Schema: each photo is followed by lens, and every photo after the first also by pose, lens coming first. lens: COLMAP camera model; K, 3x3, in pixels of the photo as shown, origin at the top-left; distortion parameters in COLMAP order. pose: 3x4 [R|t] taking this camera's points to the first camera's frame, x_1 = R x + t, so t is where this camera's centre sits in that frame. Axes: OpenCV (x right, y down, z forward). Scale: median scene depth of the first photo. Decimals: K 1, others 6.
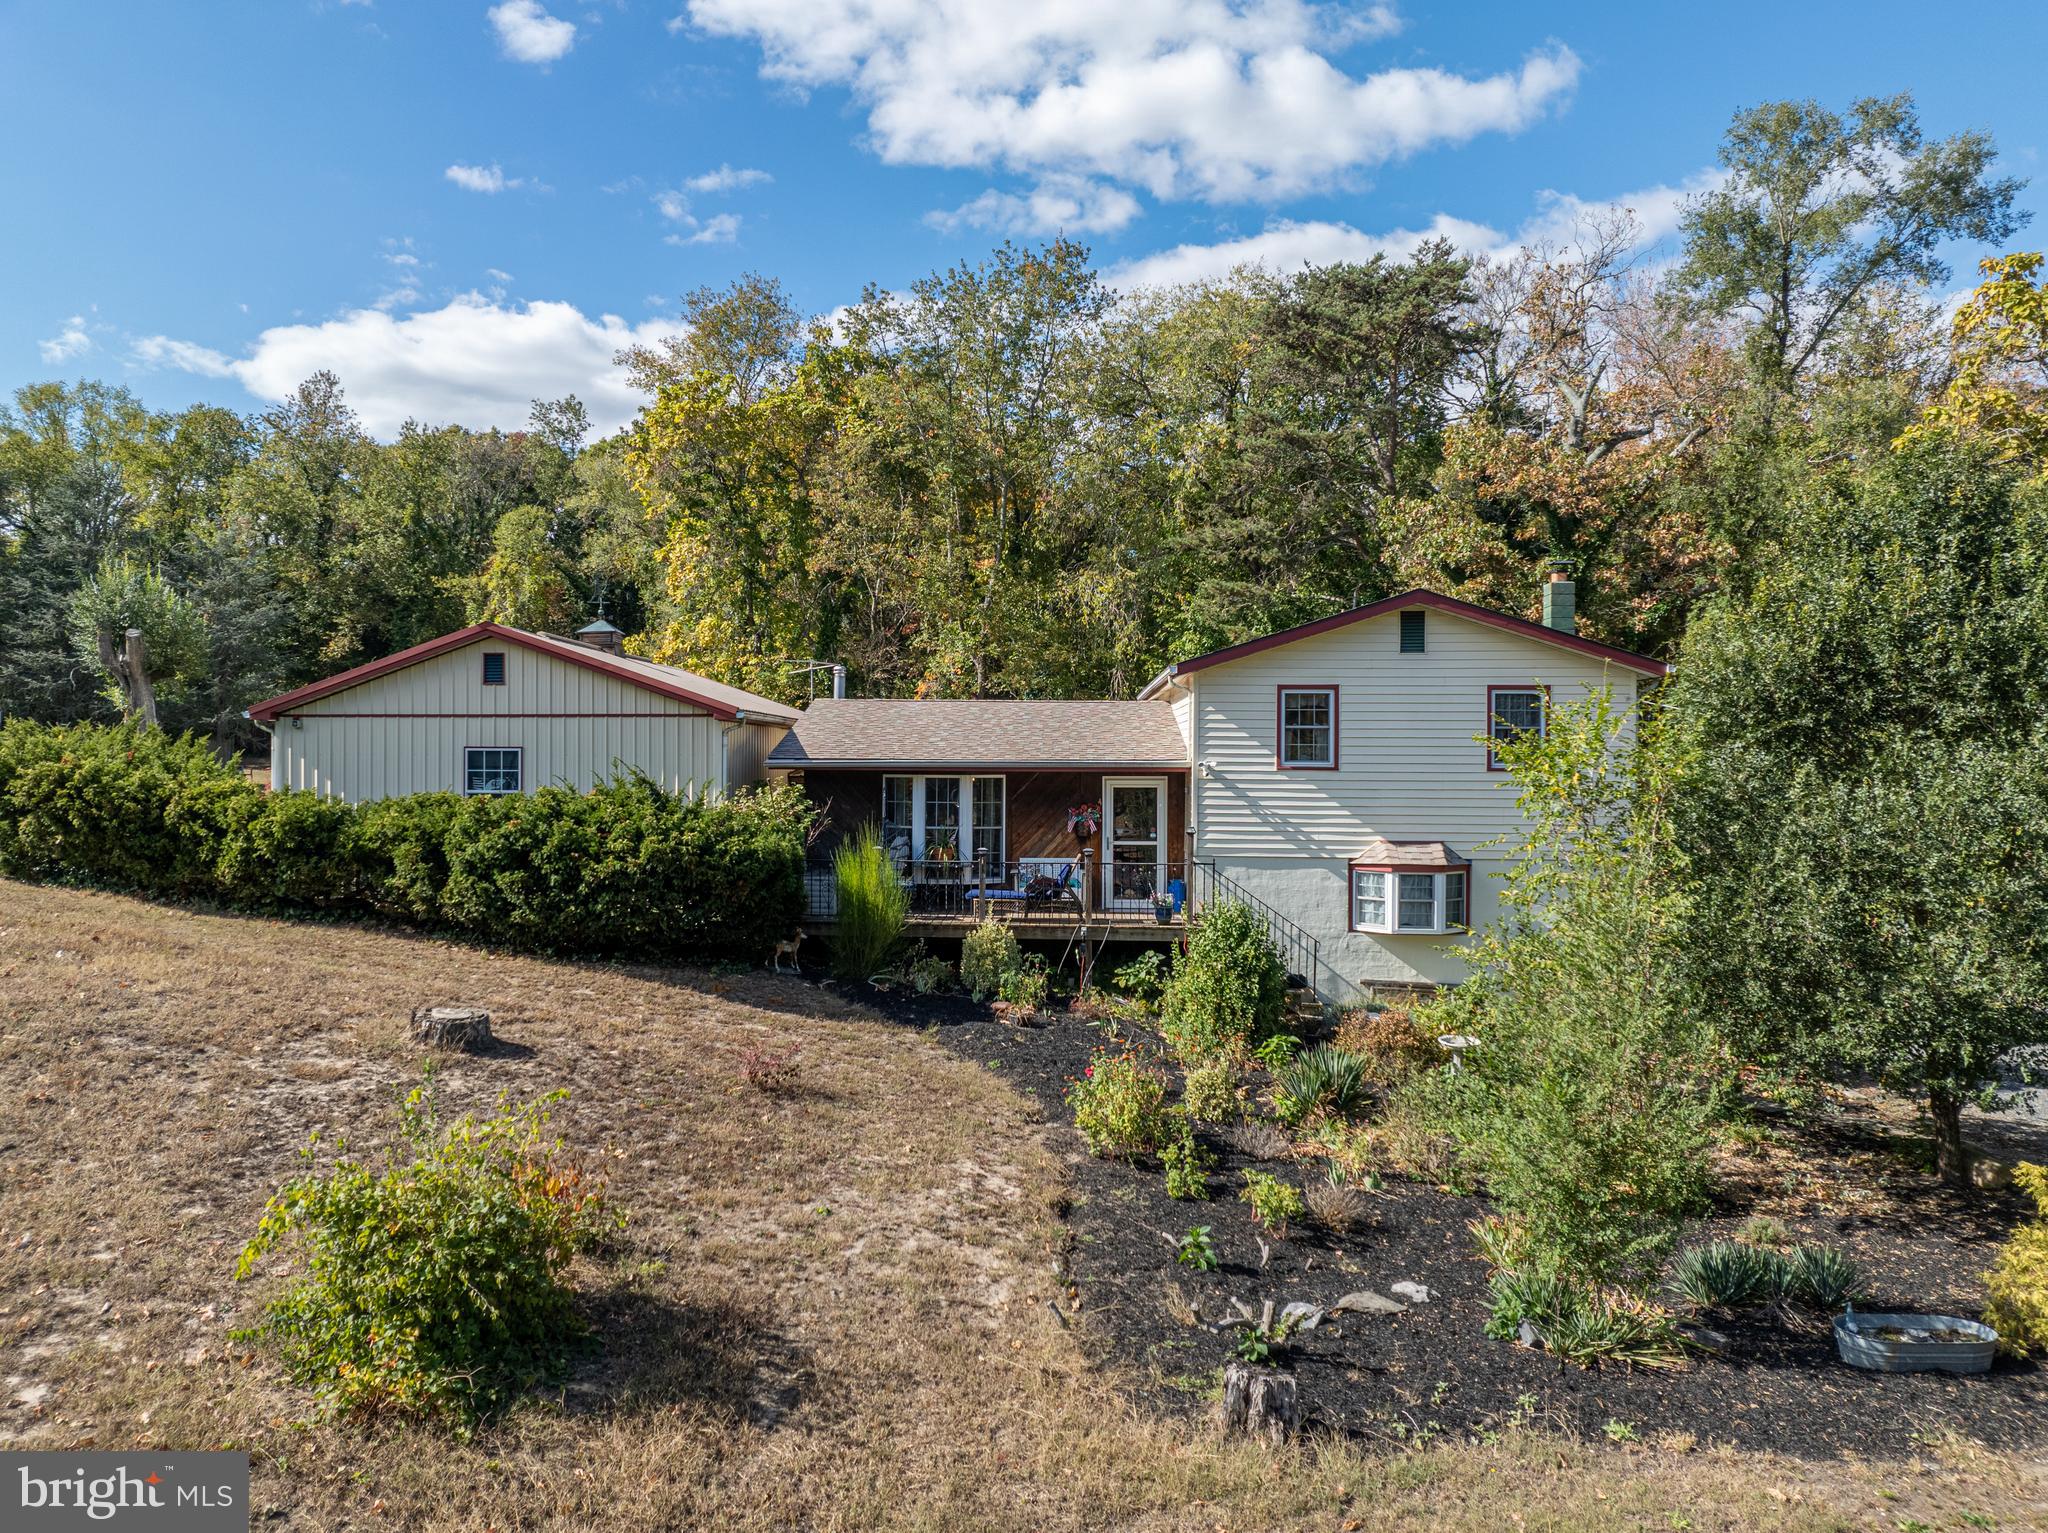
lens RADIAL K [[1512.6, 0, 892.7], [0, 1512.6, 768.2], [0, 0, 1]] dist [-0.051421, -0.003332]
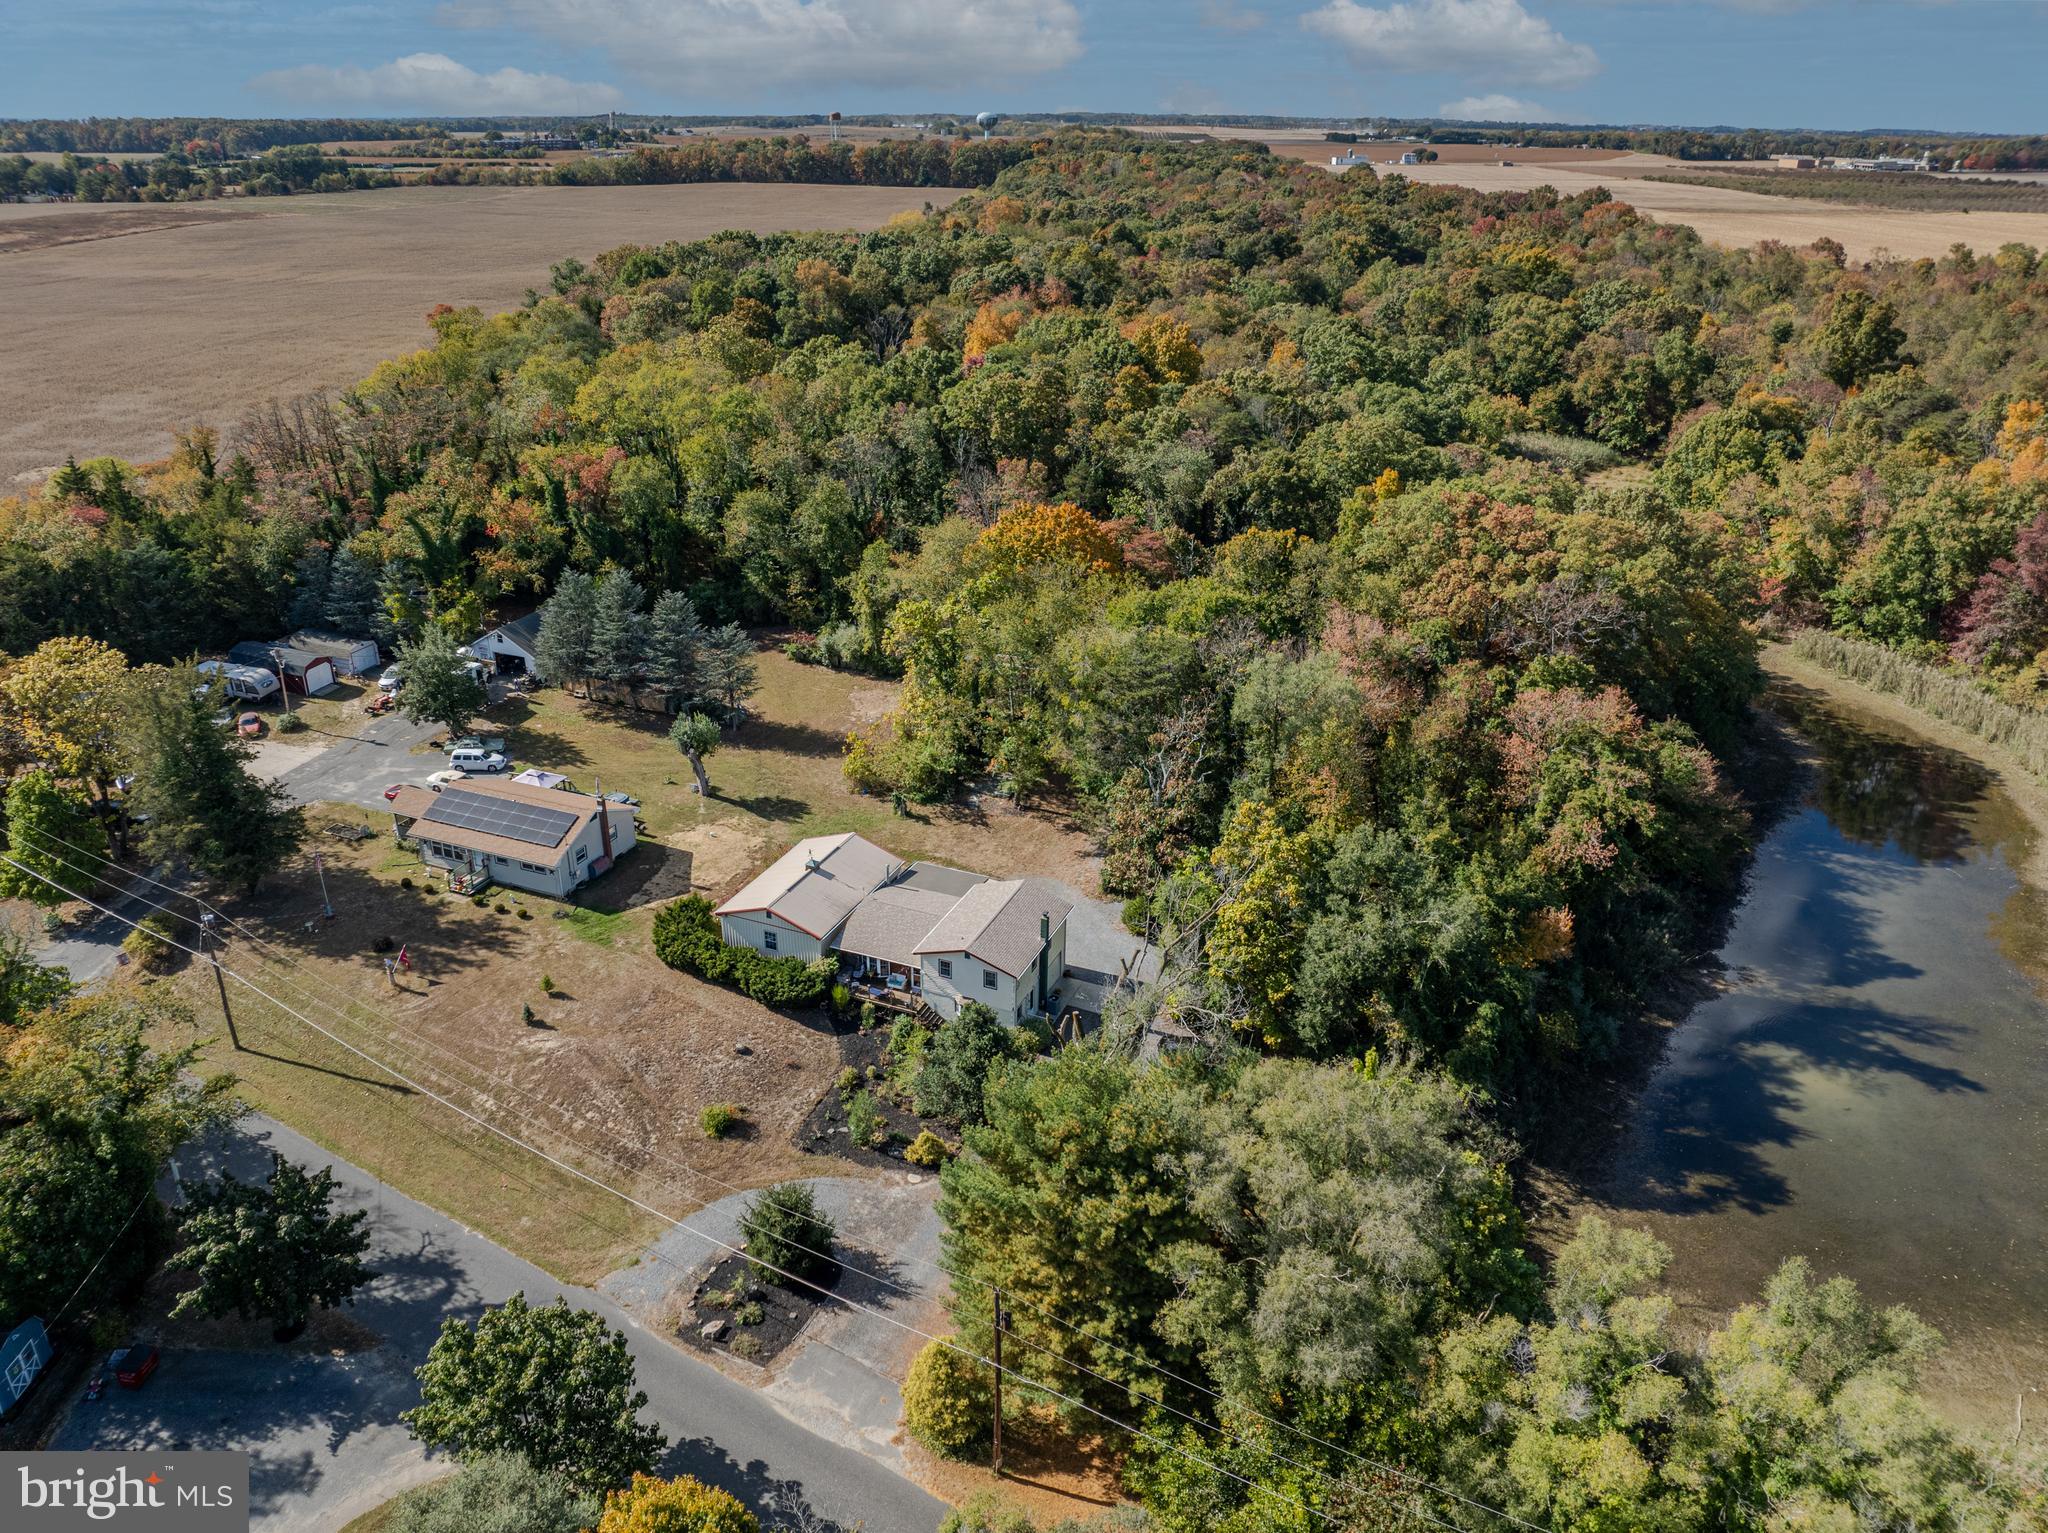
lens RADIAL K [[1453.5, 0, 1020.2], [0, 1453.5, 768.4], [0, 0, 1]] dist [-0.037402, 0.000142]
pose [[0.958640, 0.121810, -0.257238, 1.586353], [-0.005856, 0.912042, 0.410056, -2.399693], [0.284561, -0.391590, 0.875033, -2.456166]]
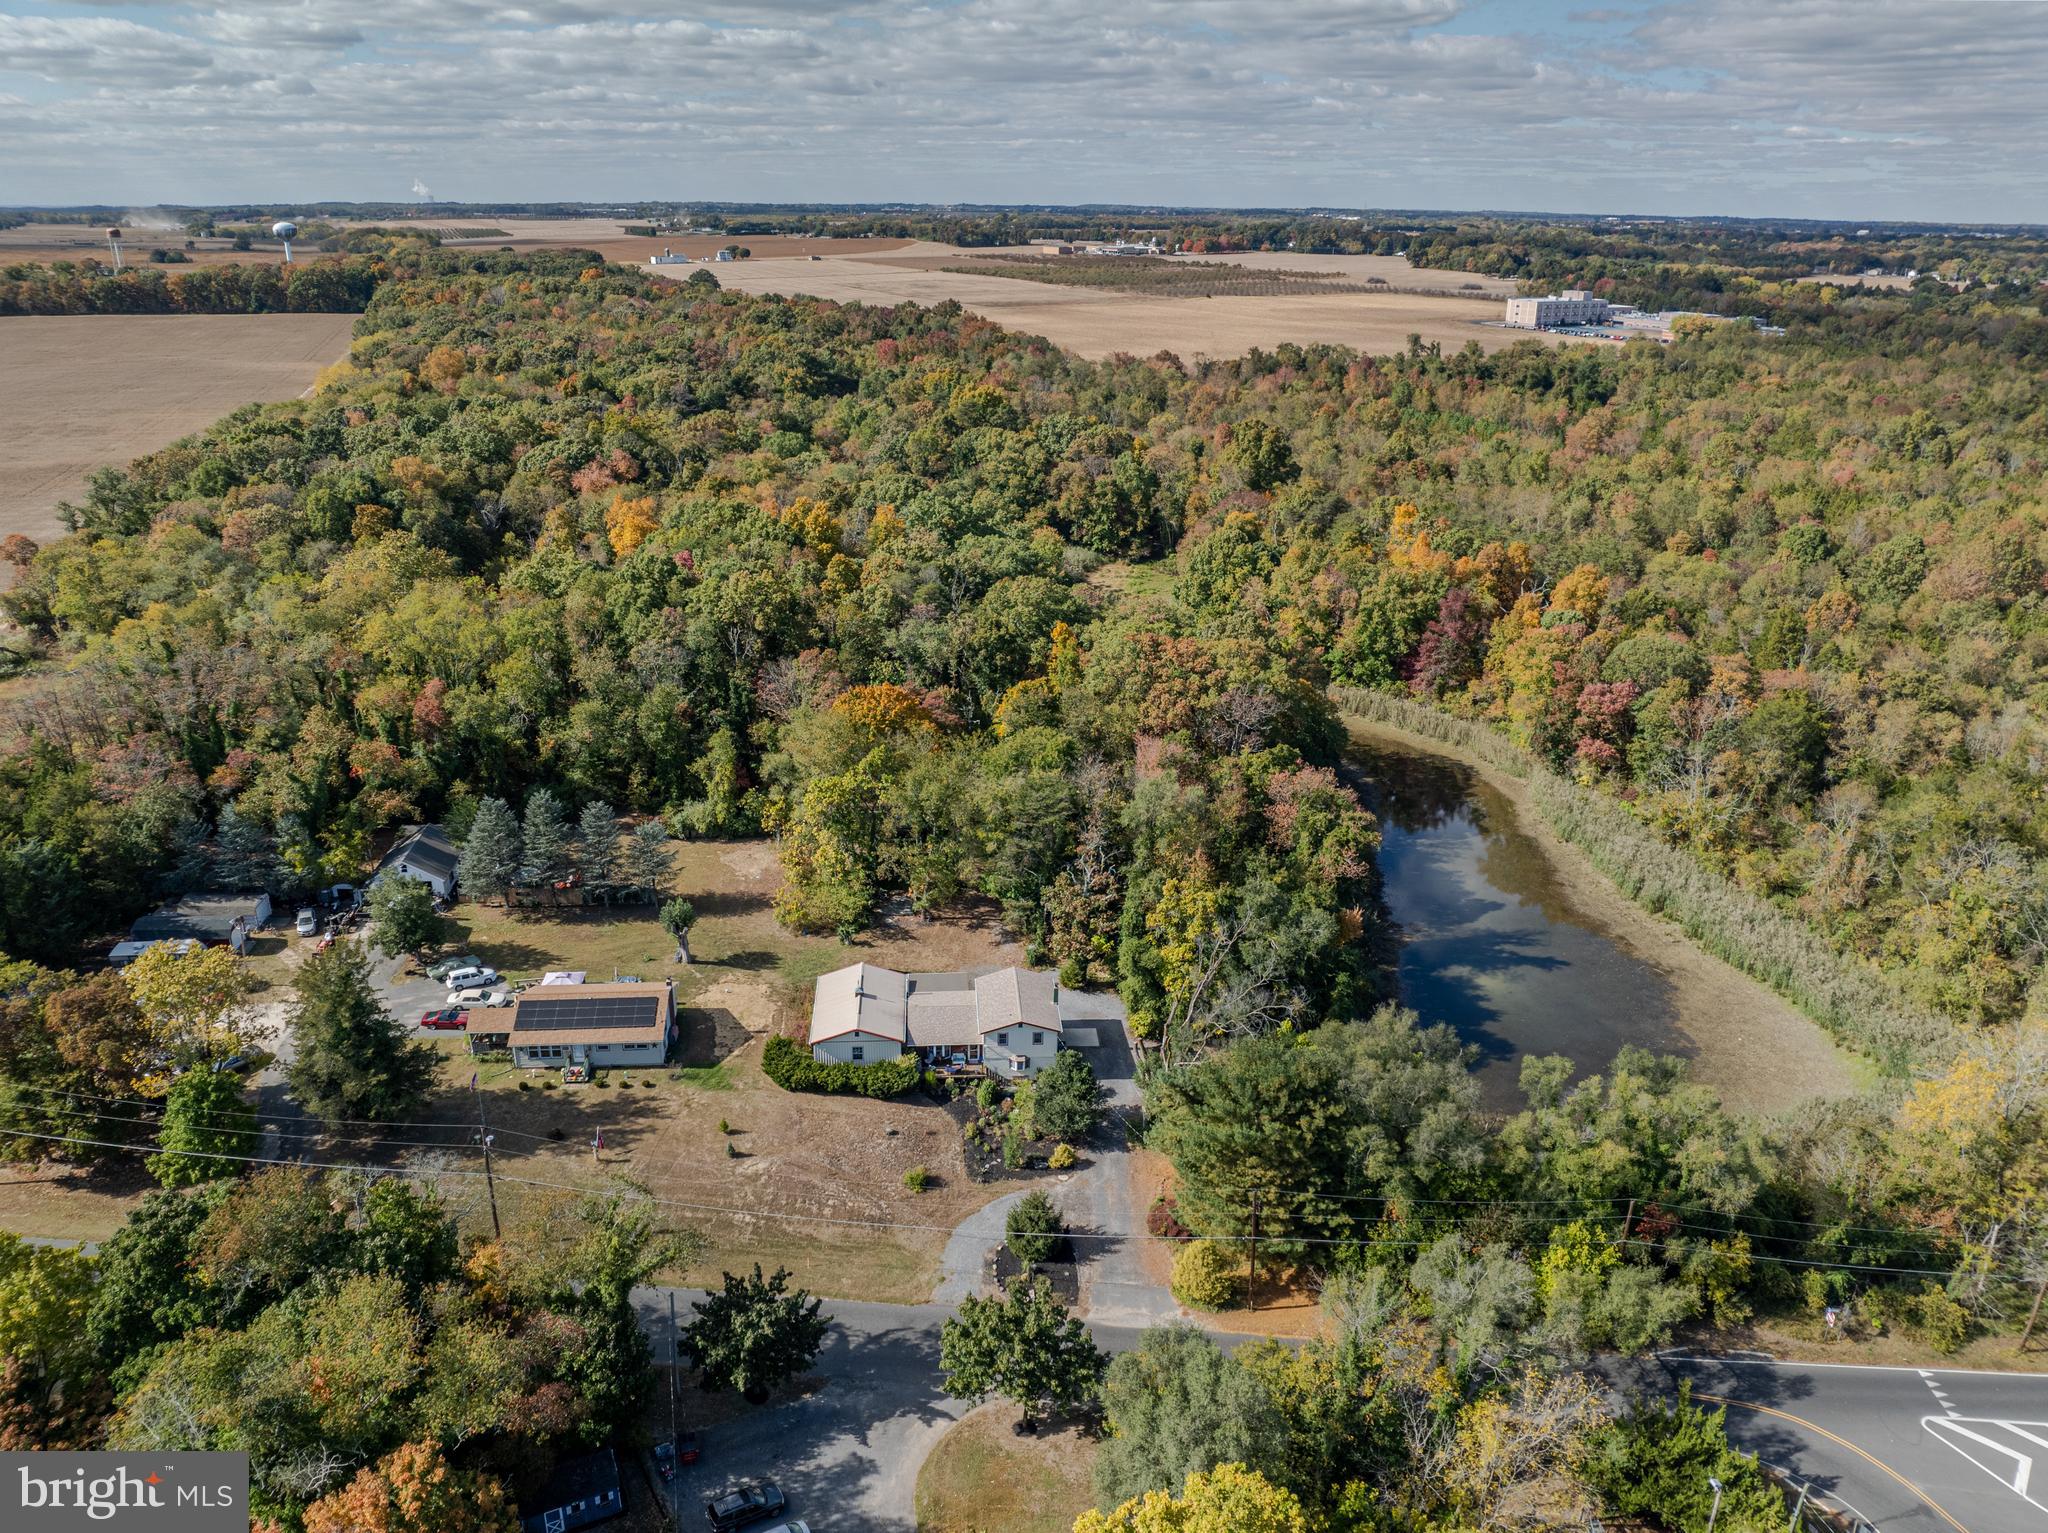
lens RADIAL K [[1457.1, 0, 1017.7], [0, 1457.1, 762.5], [0, 0, 1]] dist [-0.032507, -0.001296]
pose [[0.985124, -0.058121, 0.161719, -0.570036], [-0.003996, 0.933066, 0.359683, -3.375236], [-0.171799, -0.354979, 0.918953, -4.206317]]
